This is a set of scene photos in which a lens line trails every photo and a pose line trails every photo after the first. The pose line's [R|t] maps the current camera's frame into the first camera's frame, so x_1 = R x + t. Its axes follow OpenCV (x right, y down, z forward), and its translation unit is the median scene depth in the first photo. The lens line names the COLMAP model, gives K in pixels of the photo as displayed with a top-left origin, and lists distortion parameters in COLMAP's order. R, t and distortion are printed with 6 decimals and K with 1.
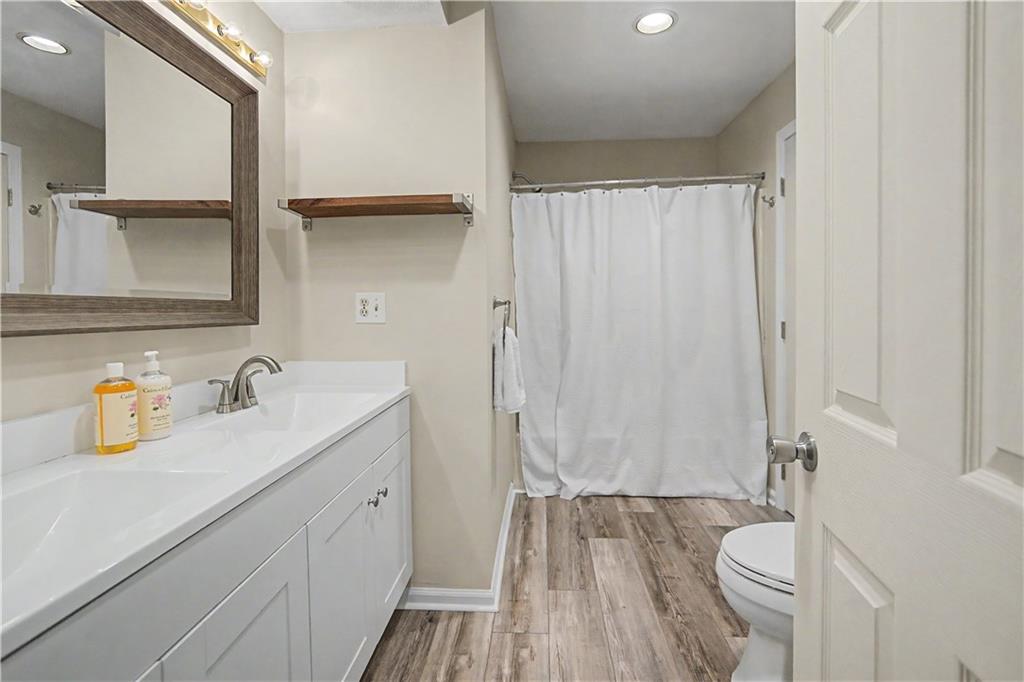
lens RADIAL K [[478.2, 0, 510.3], [0, 478.2, 308.9], [0, 0, 1]] dist [-0.021297, 0.006278]
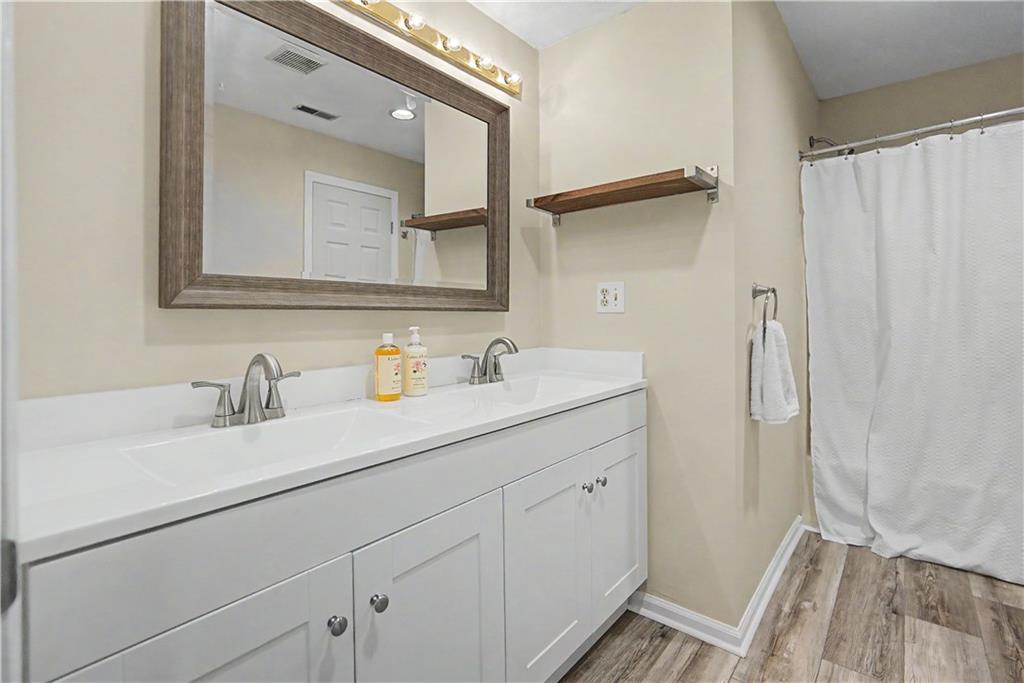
lens RADIAL K [[478.2, 0, 510.3], [0, 478.2, 309.4], [0, 0, 1]] dist [-0.021297, 0.006278]
pose [[0.802438, 0.000048, -0.596735, 0.140546], [-0.006594, 0.999940, -0.008788, 0.034327], [0.596699, 0.010987, 0.802390, 0.079068]]
